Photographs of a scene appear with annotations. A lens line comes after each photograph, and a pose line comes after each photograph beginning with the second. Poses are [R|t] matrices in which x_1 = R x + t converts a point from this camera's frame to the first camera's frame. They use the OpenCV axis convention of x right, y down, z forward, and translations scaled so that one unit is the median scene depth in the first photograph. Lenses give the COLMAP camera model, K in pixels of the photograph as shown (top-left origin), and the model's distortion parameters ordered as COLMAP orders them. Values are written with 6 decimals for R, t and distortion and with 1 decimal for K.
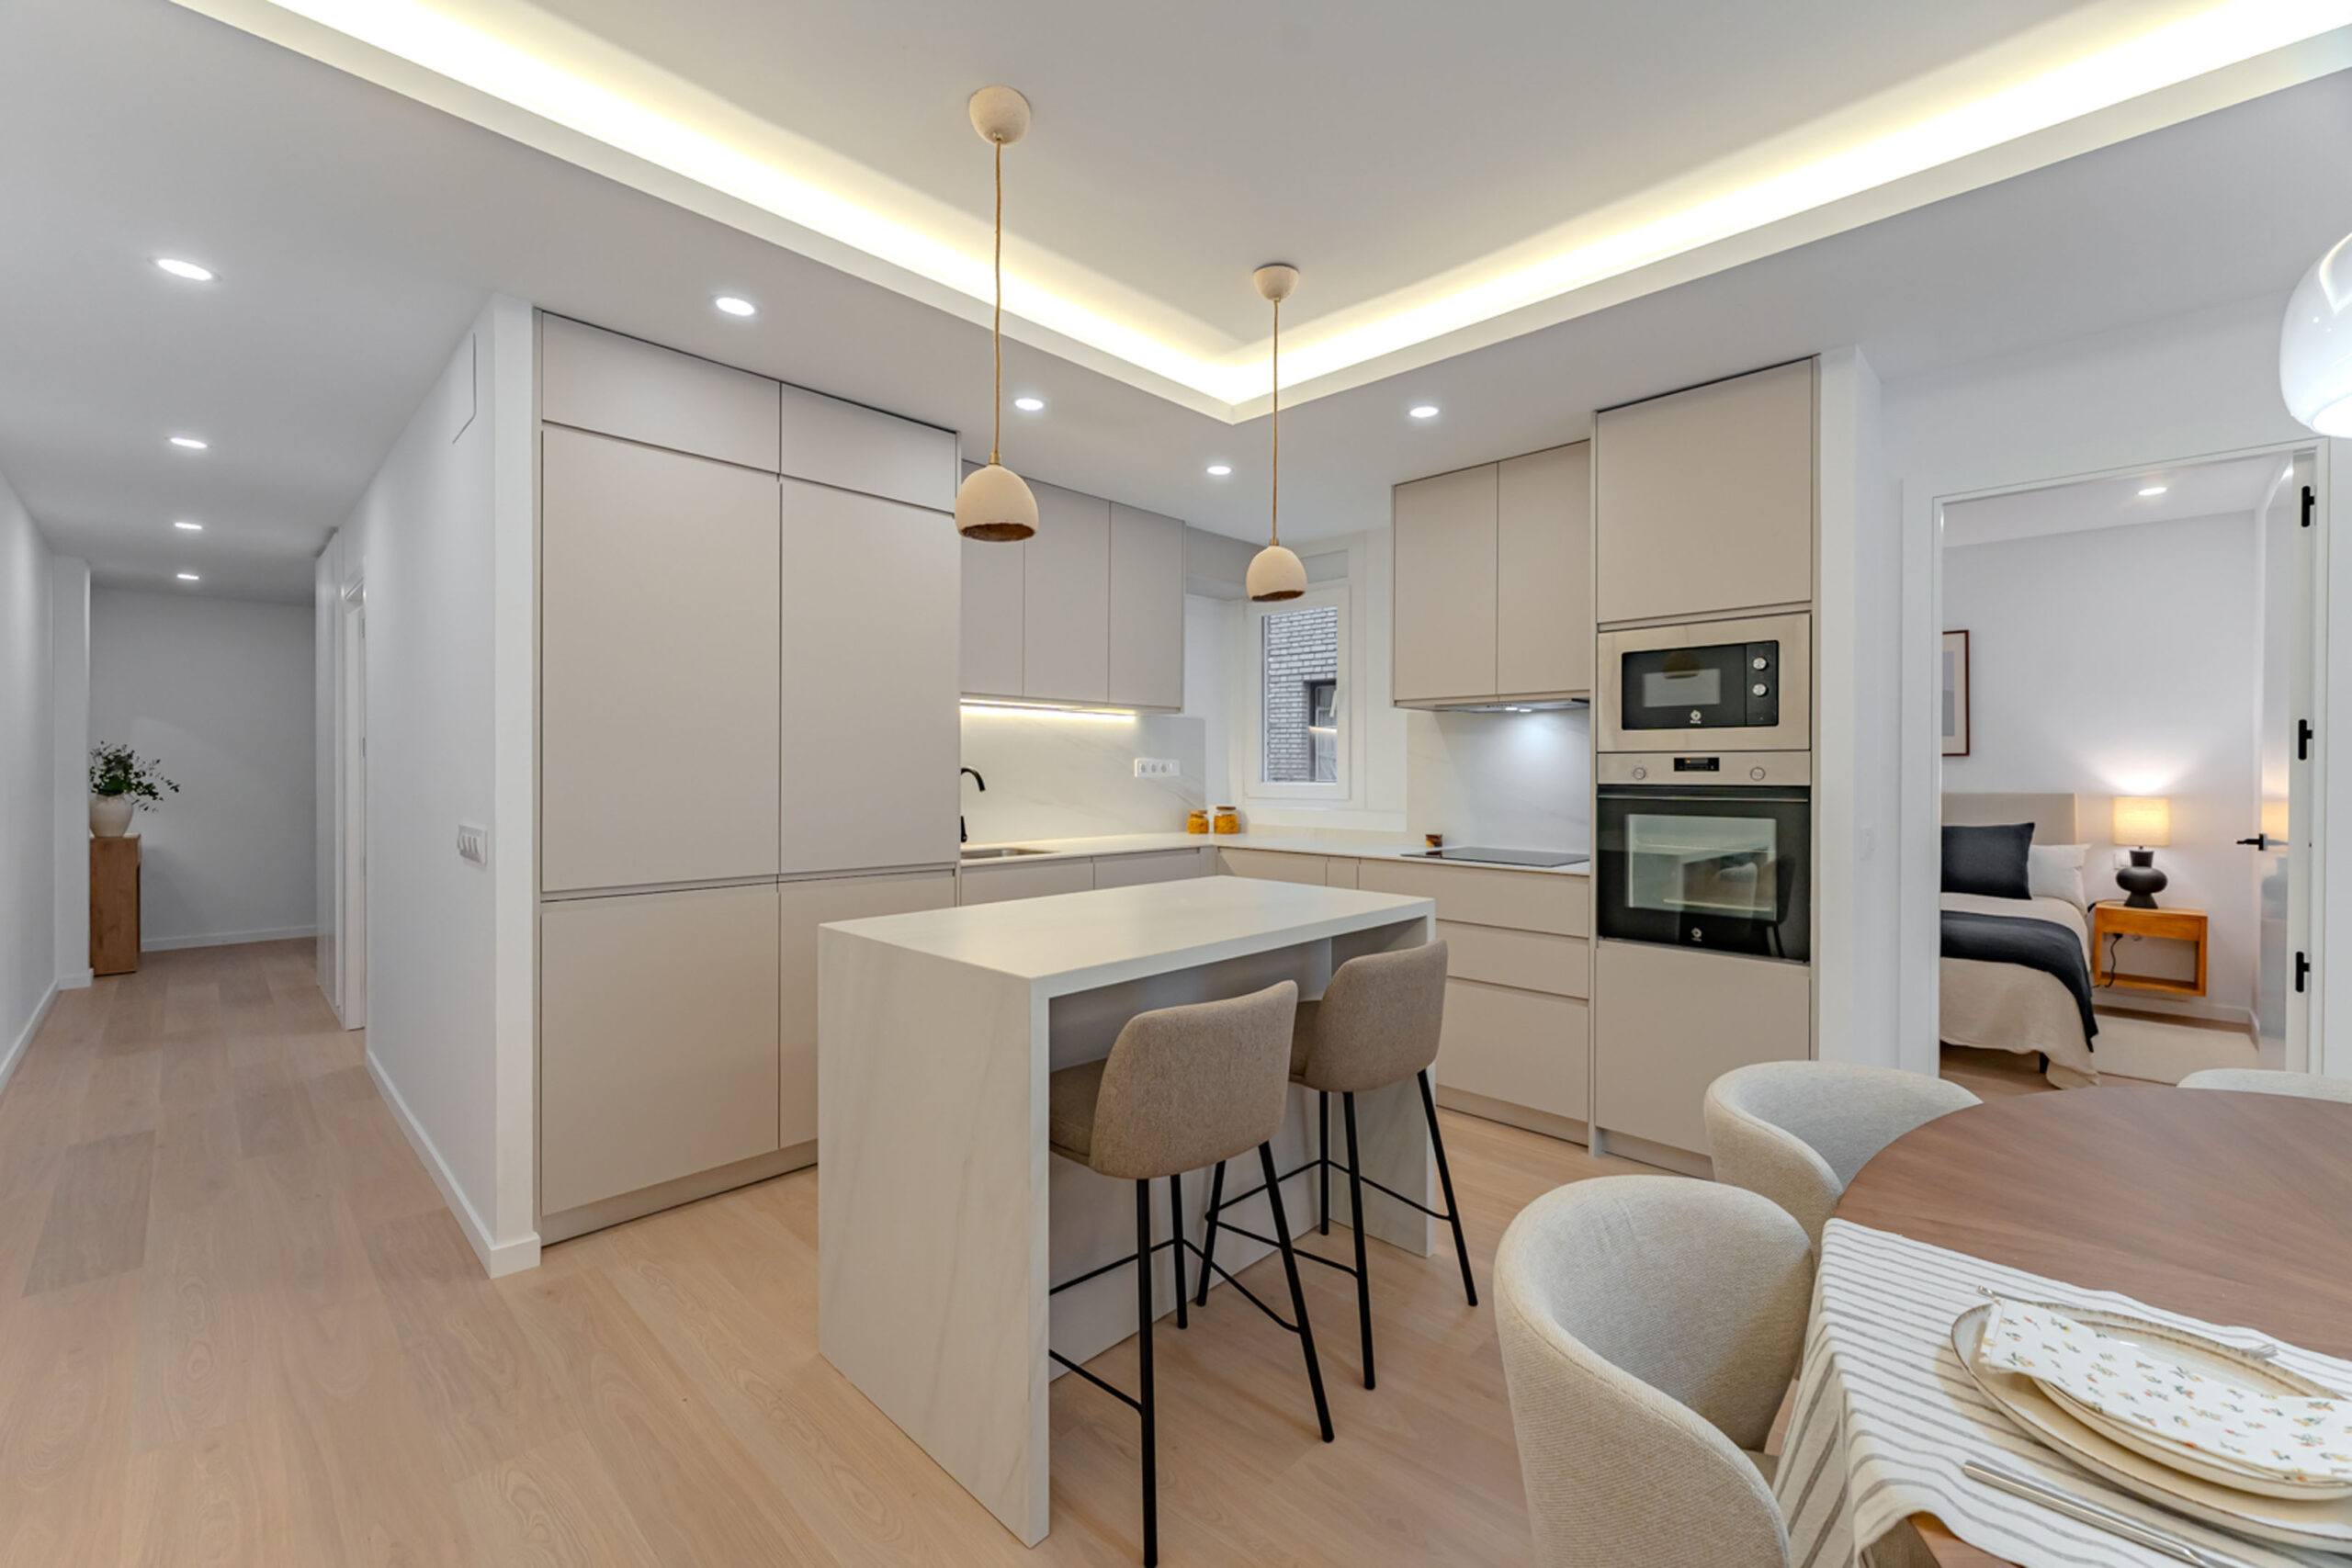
lens RADIAL K [[960.8, 0, 1182.6], [0, 960.8, 777.3], [0, 0, 1]] dist [0.003530, -0.000829]
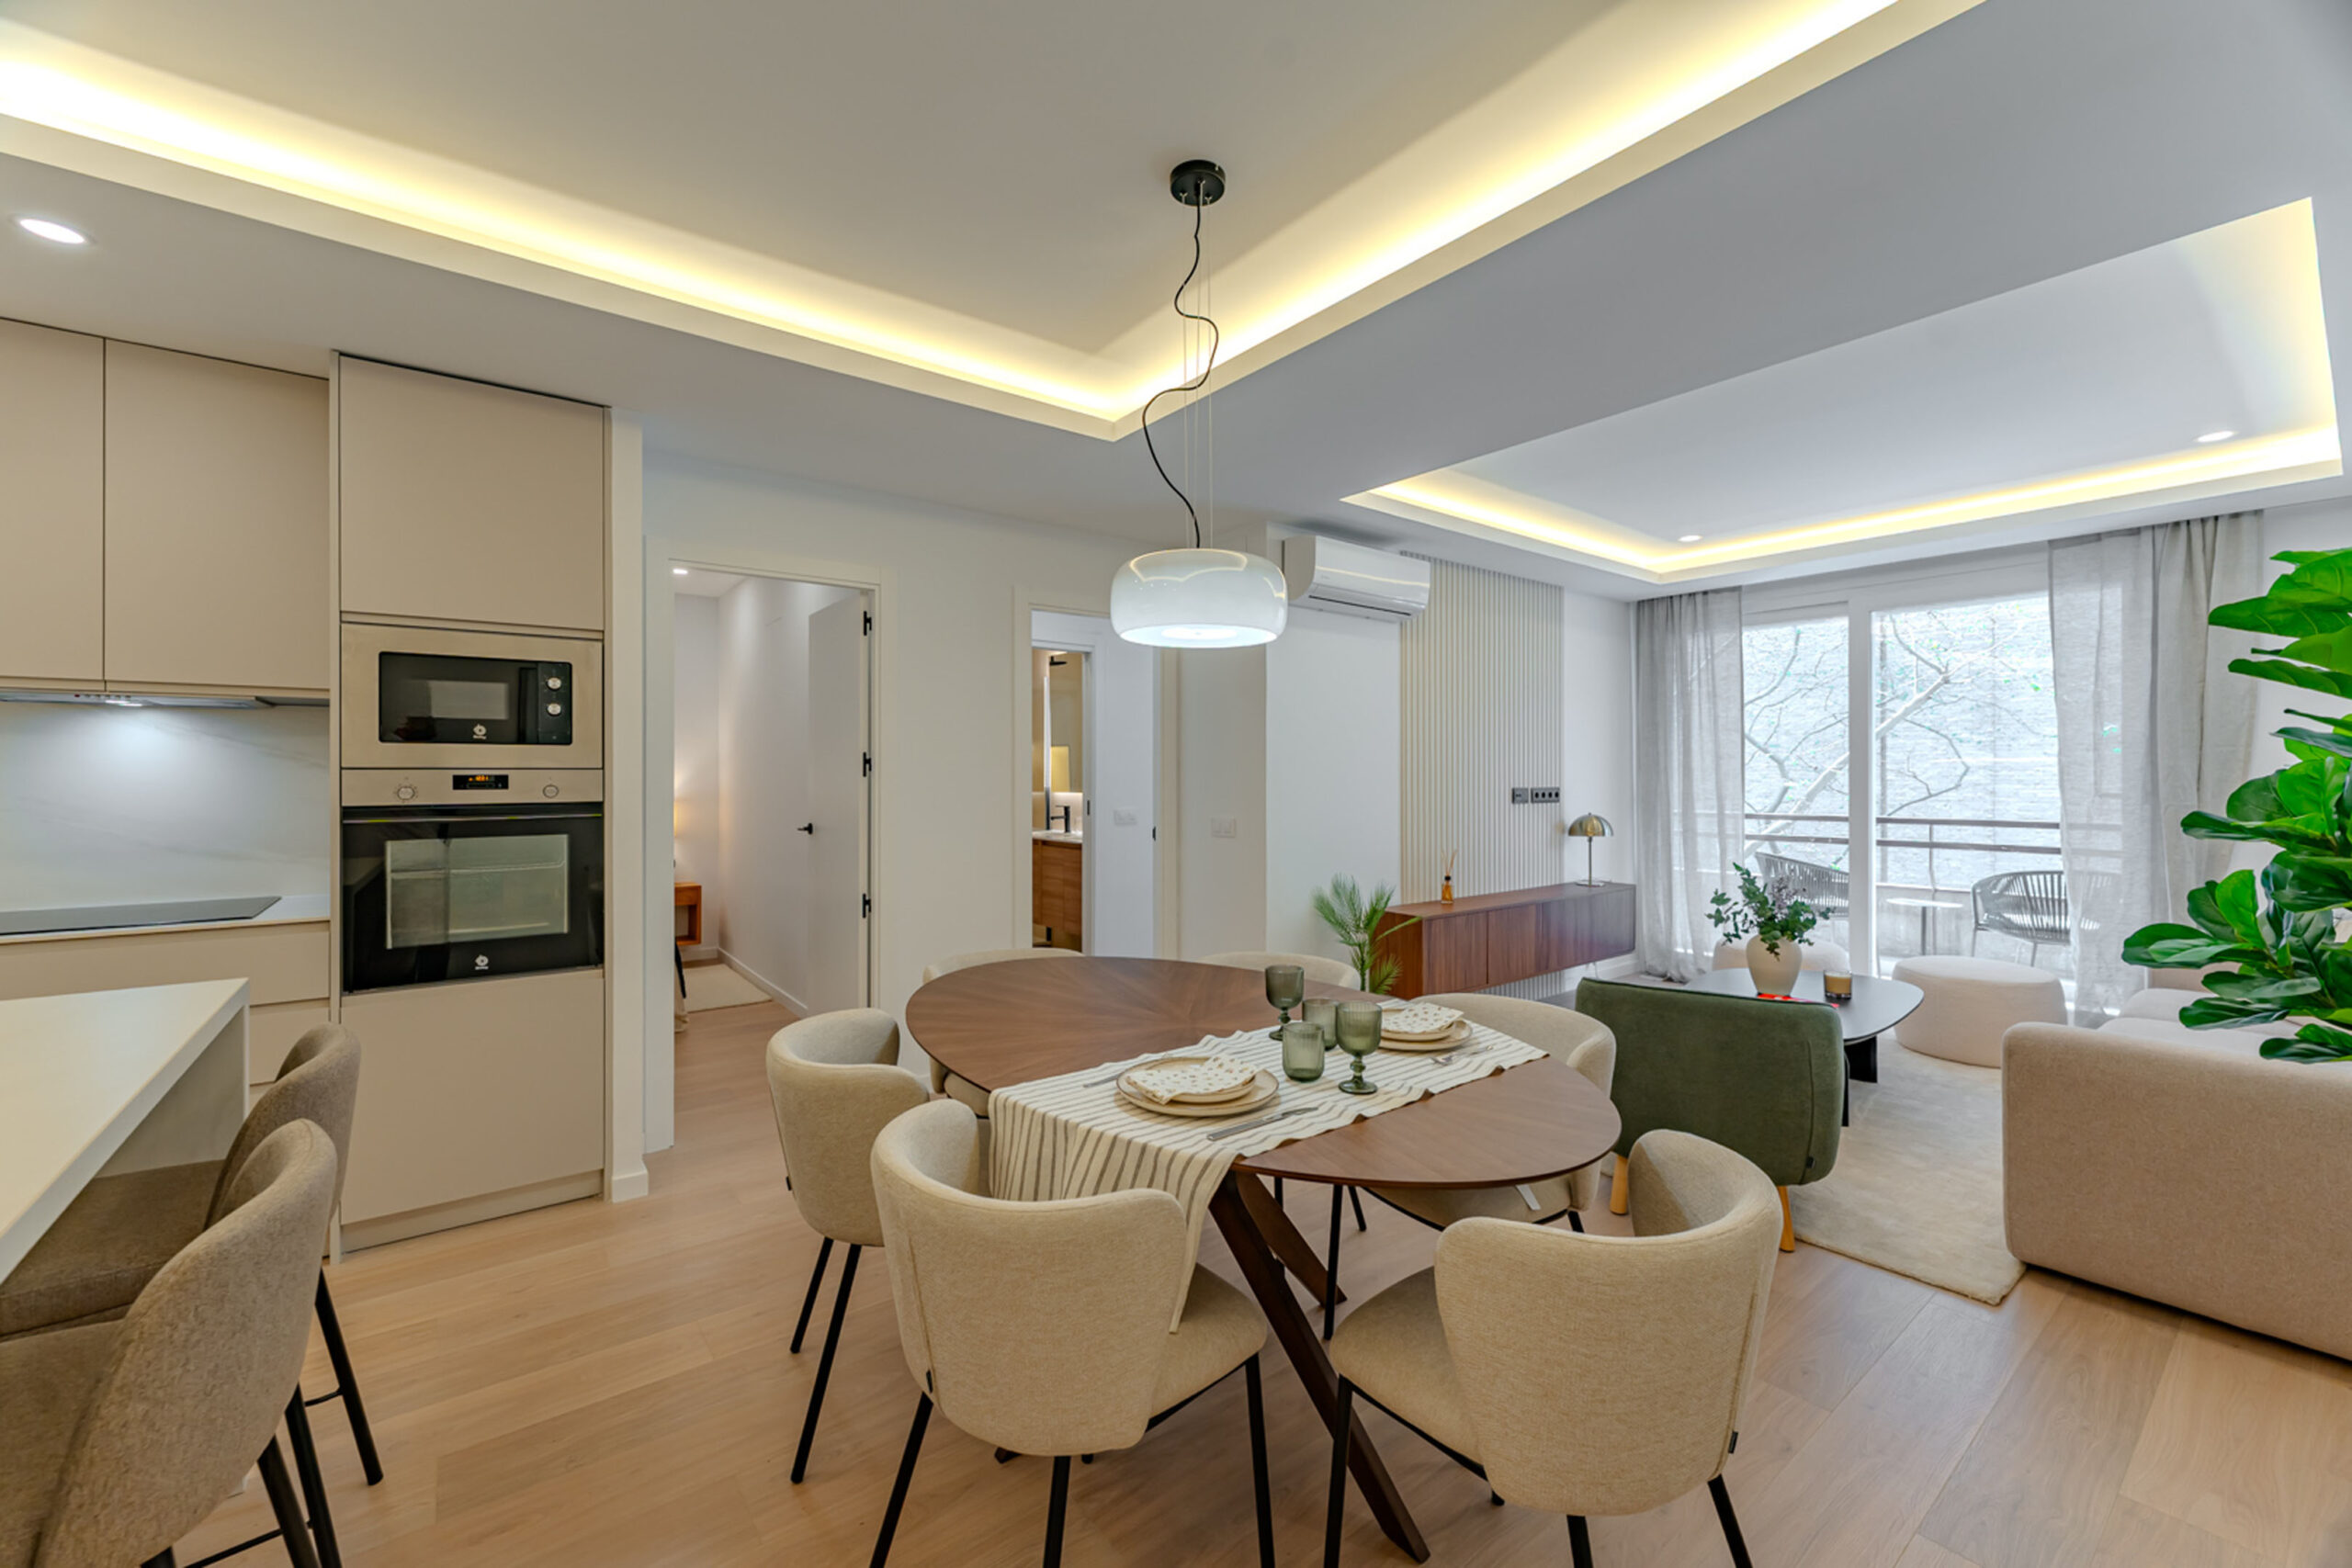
lens RADIAL K [[960.8, 0, 1178.2], [0, 960.8, 774.9], [0, 0, 1]] dist [0.003530, -0.000829]
pose [[0.130871, -0.003076, 0.991395, -0.336099], [0.009887, 0.999950, 0.001797, -0.016795], [-0.991350, 0.009567, 0.130894, 0.217384]]
